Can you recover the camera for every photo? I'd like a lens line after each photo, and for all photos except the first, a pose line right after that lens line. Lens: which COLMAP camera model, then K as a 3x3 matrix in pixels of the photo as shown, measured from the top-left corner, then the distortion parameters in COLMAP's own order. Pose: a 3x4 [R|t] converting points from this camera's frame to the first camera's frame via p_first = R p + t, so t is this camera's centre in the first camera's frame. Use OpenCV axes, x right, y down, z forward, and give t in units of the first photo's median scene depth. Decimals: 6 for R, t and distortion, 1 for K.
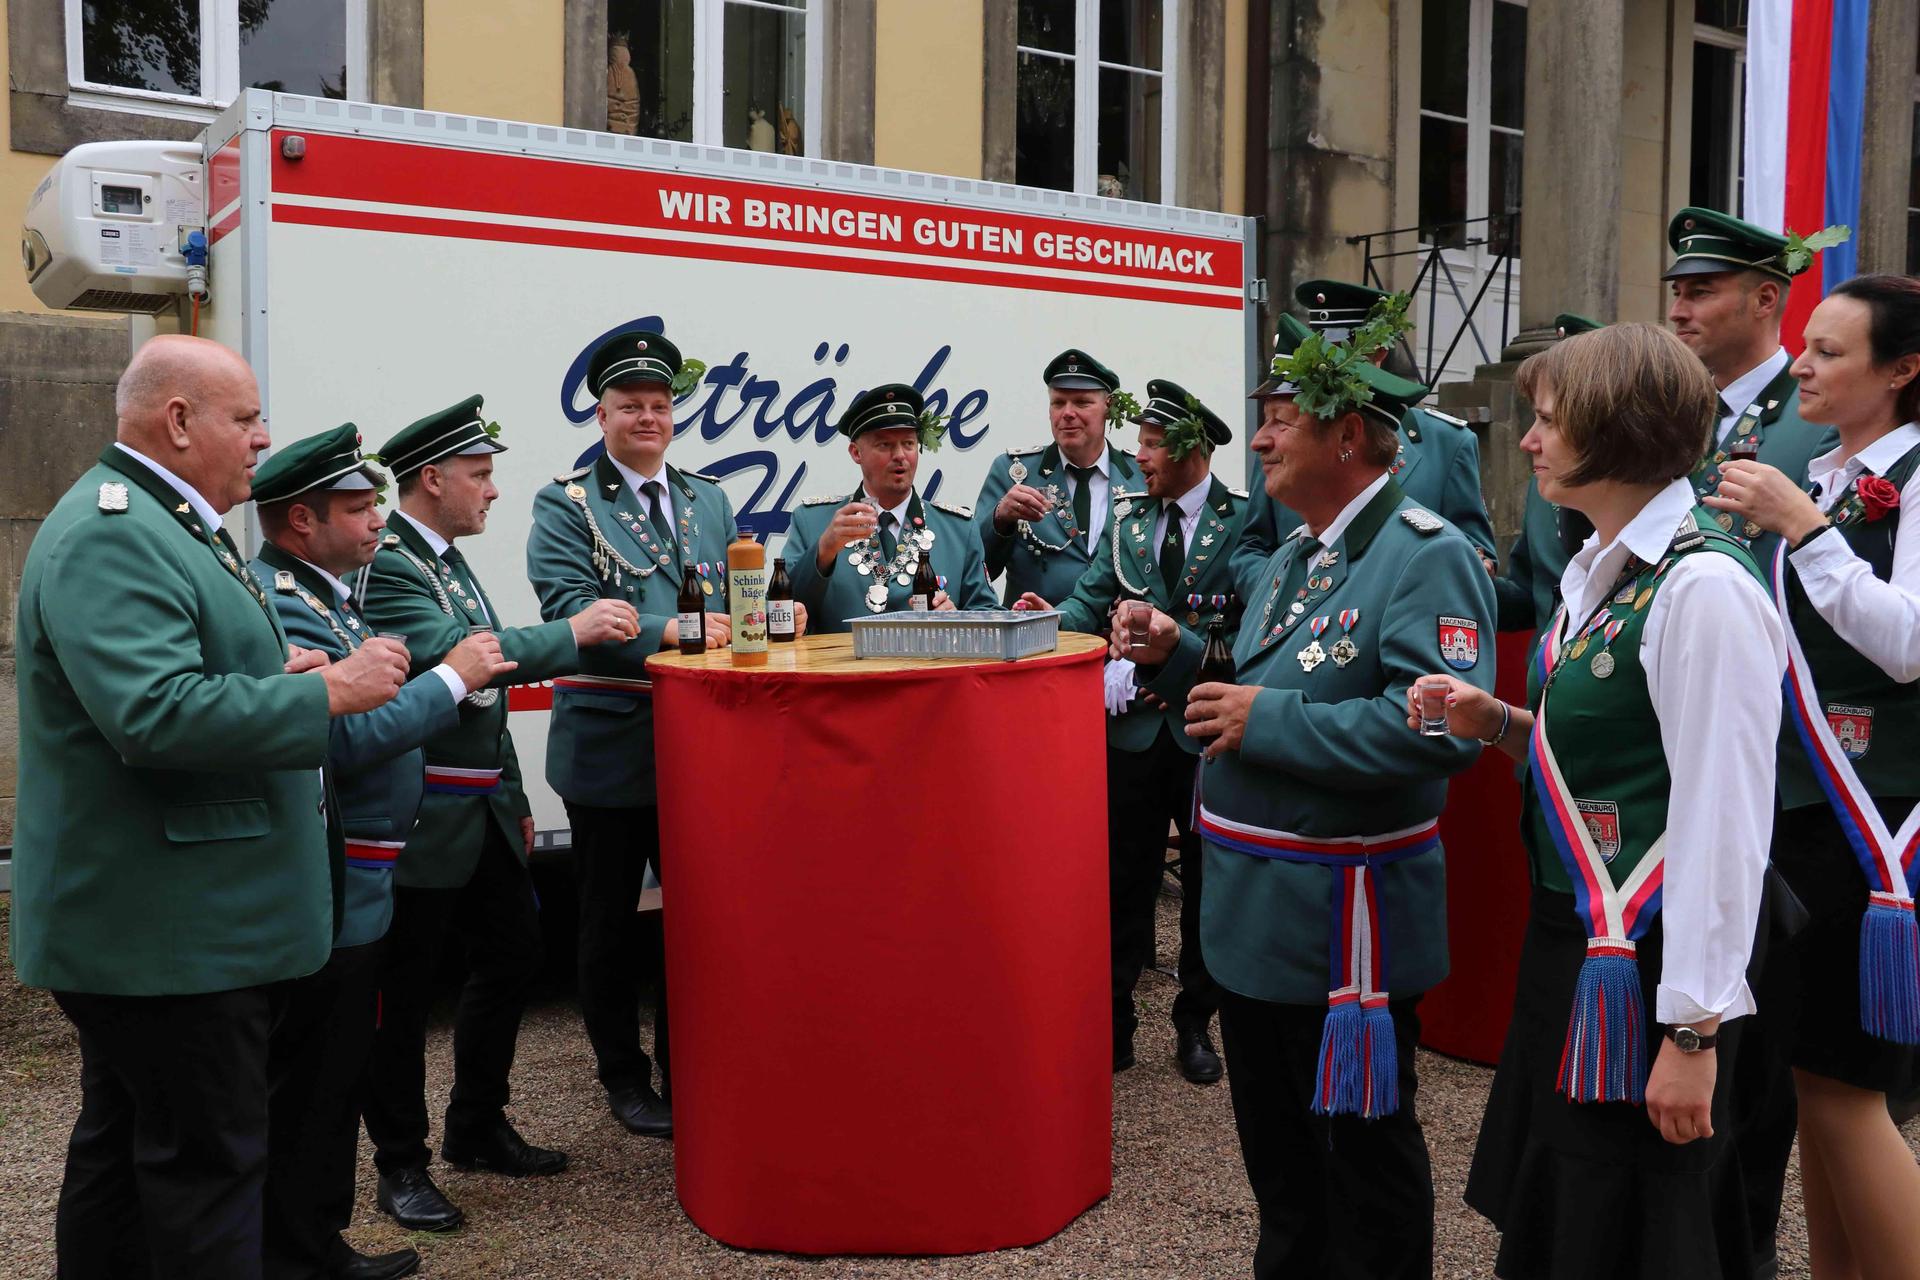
lens RADIAL K [[1910.5, 0, 960.0], [0, 1910.5, 640.0], [0, 0, 1]] dist [0.003952, 0.012939]
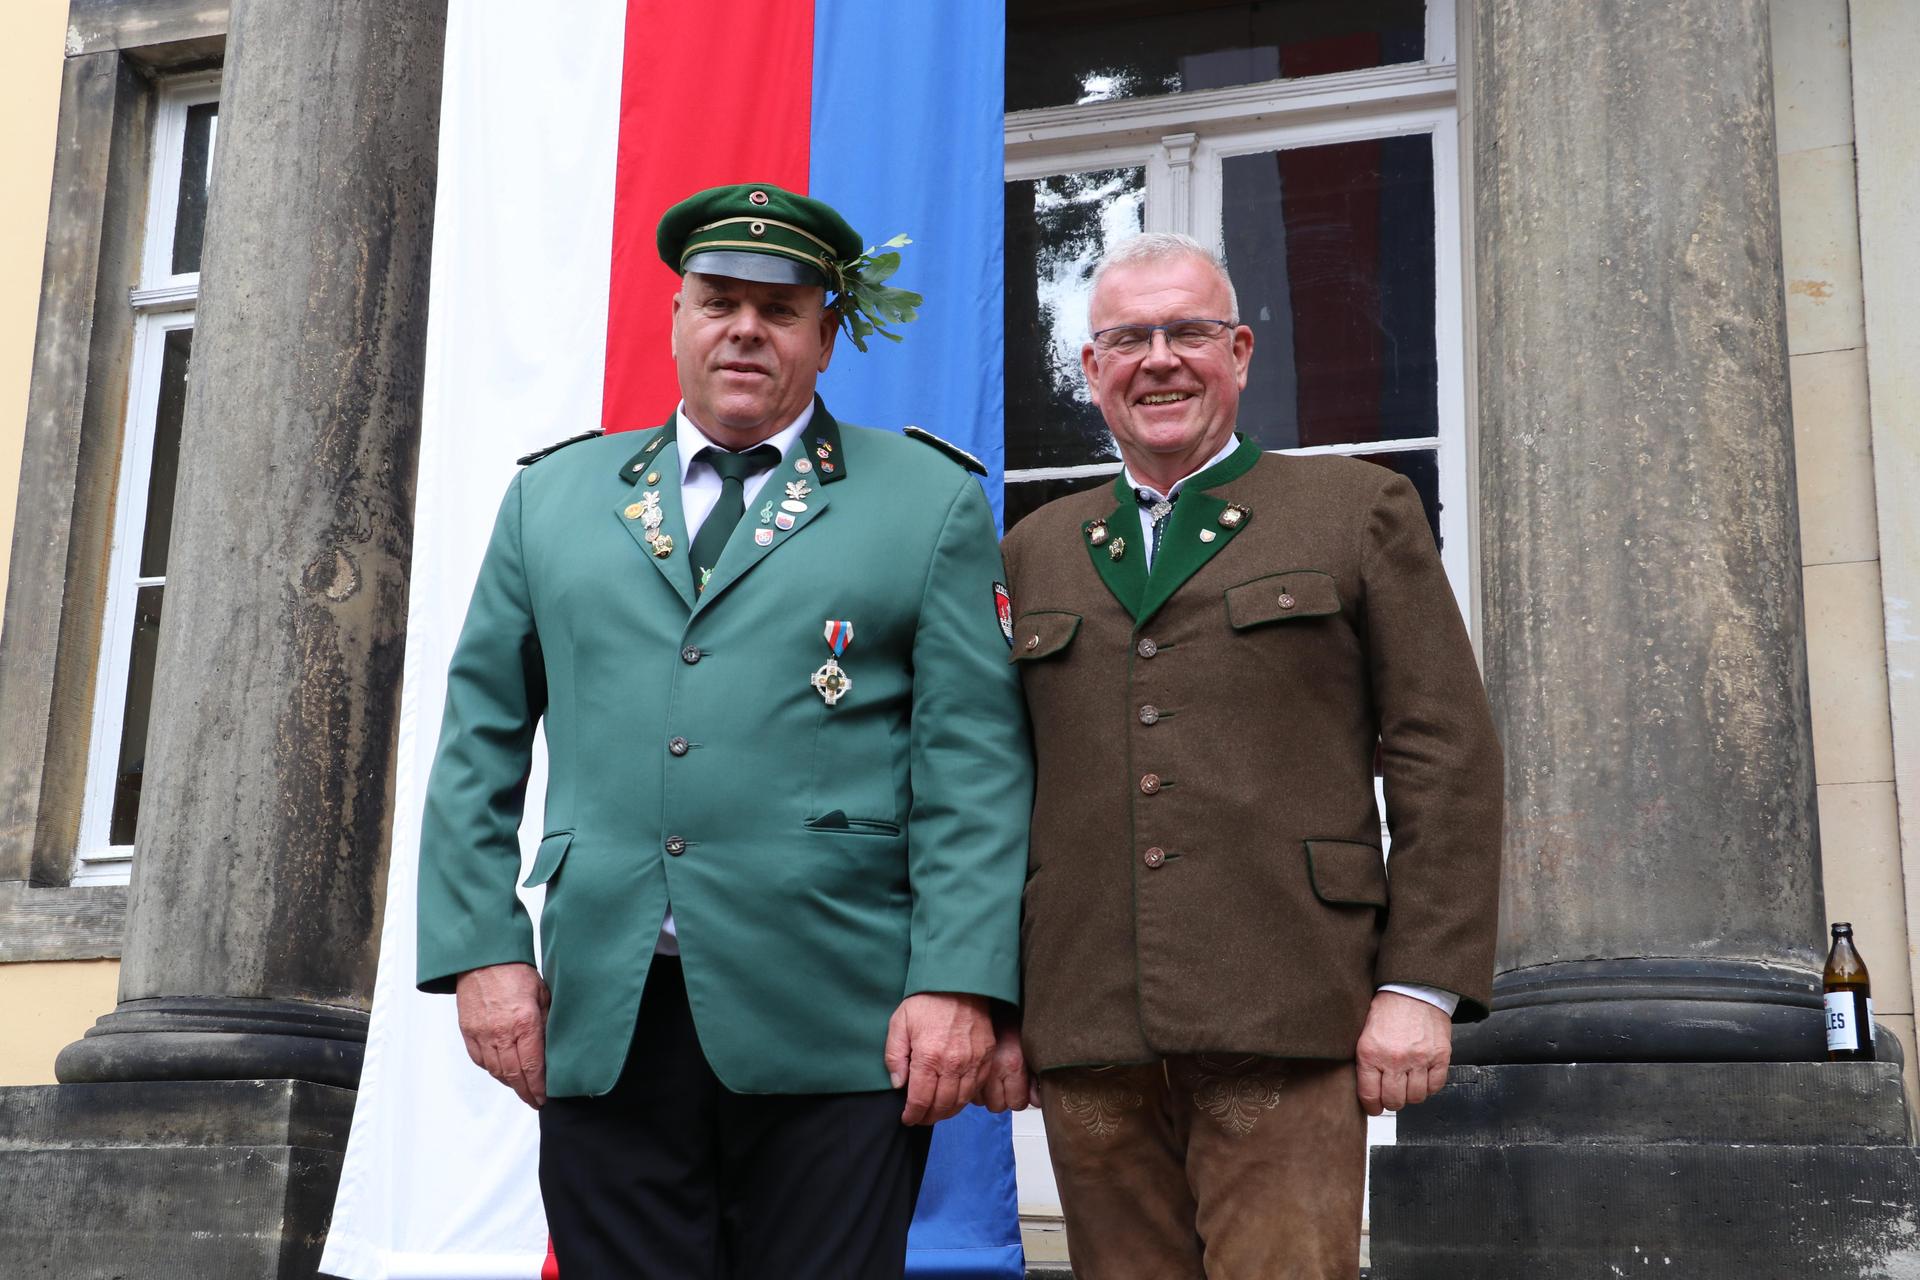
lens RADIAL K [[2668.7, 0, 960.0], [0, 2668.7, 640.0], [0, 0, 1]] dist [-0.037871, 0.607957]
pose [[0.580607, -0.204672, -0.788039, 0.777702], [-0.066273, 0.952795, -0.296292, -0.085847], [0.811482, 0.224255, 0.539635, 0.798041]]
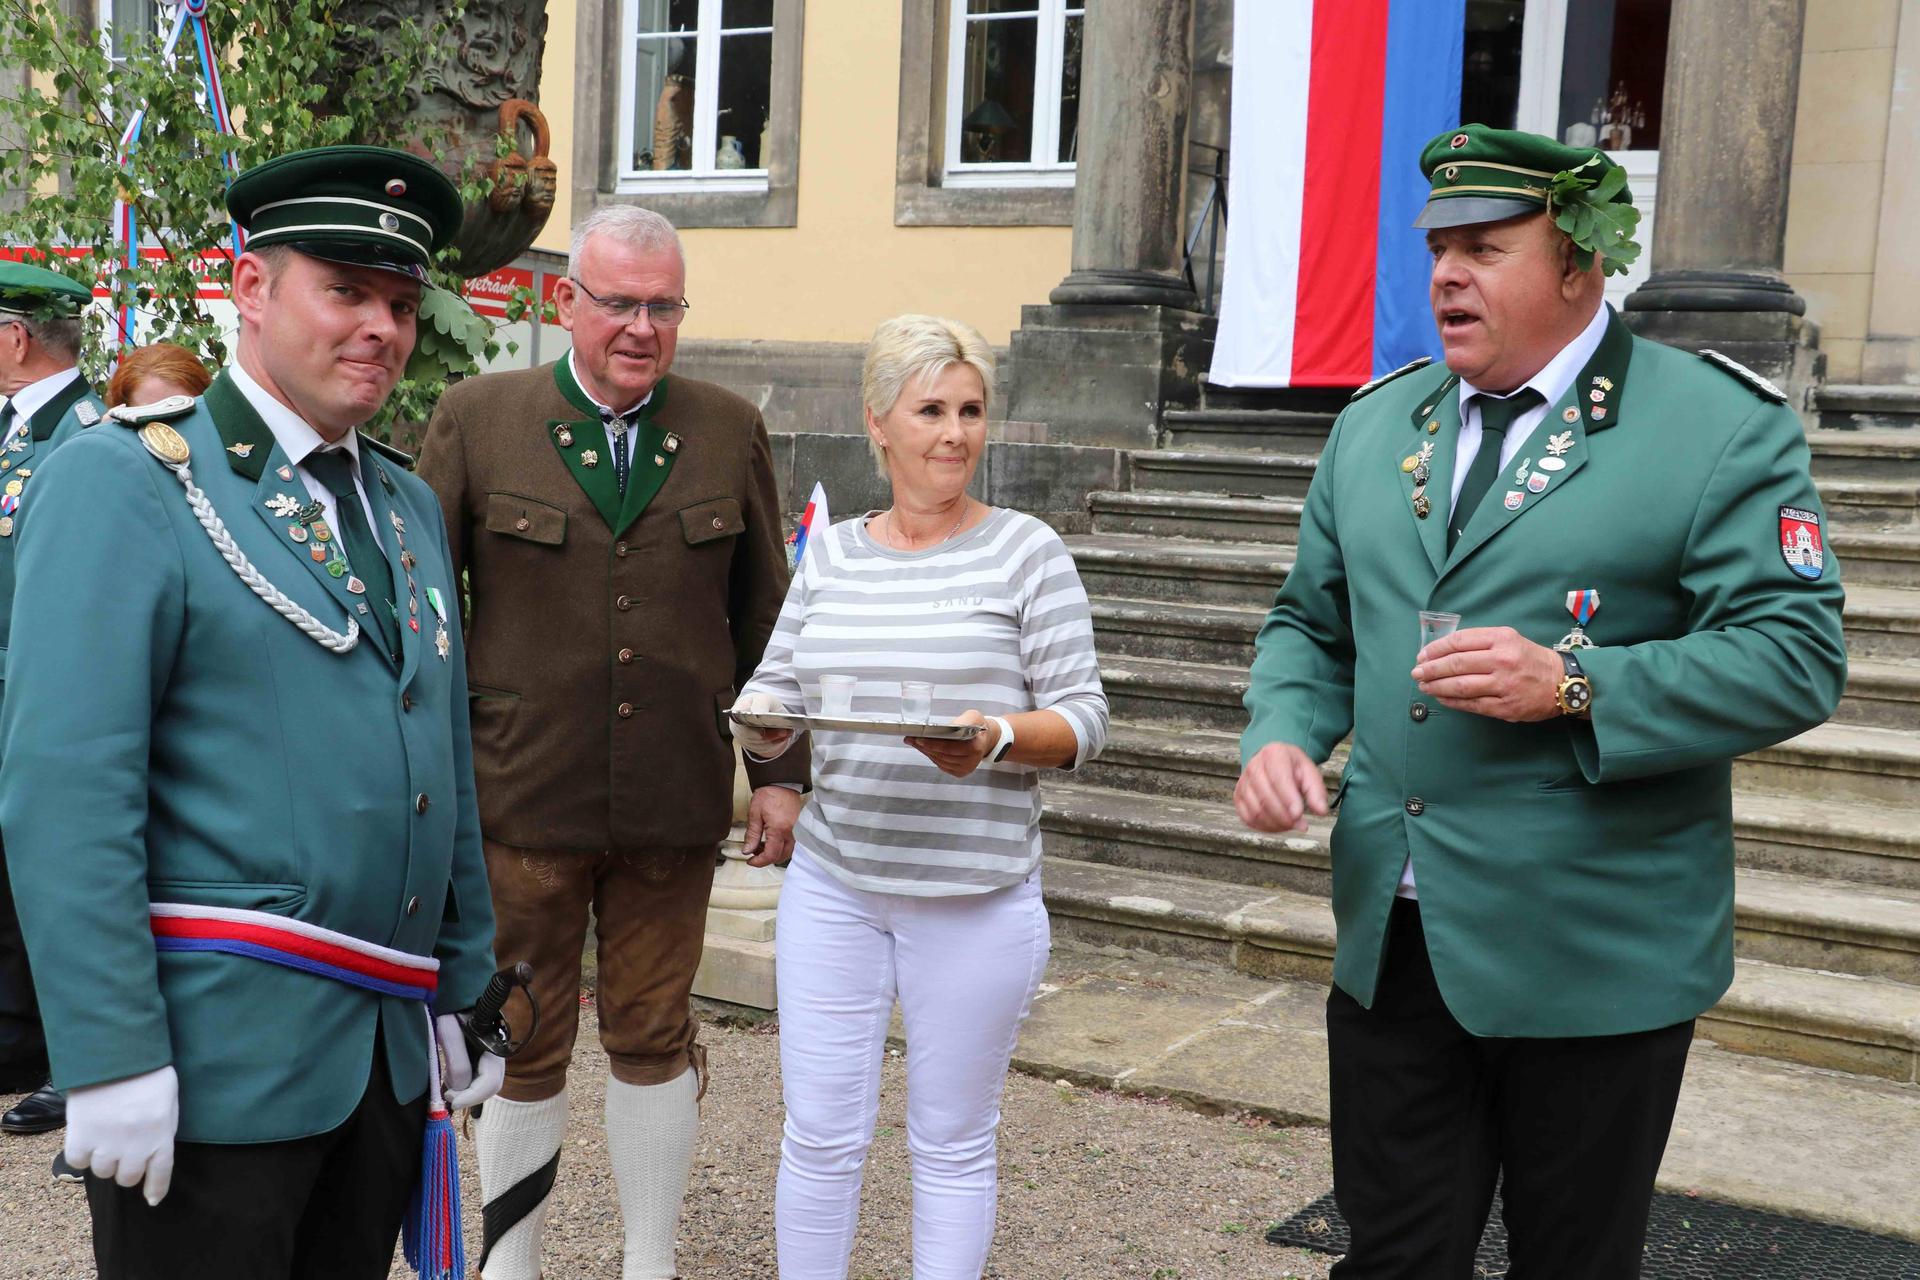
lens RADIAL K [[2396.8, 0, 960.0], [0, 2396.8, 640.0], [0, 0, 1]] dist [-0.031324, 0.463366]
pose [[0.450688, 0.080228, -0.889069, 1.205715], [-0.092142, 0.994814, 0.043061, -0.037789], [0.887913, 0.062513, 0.455743, 0.447152]]
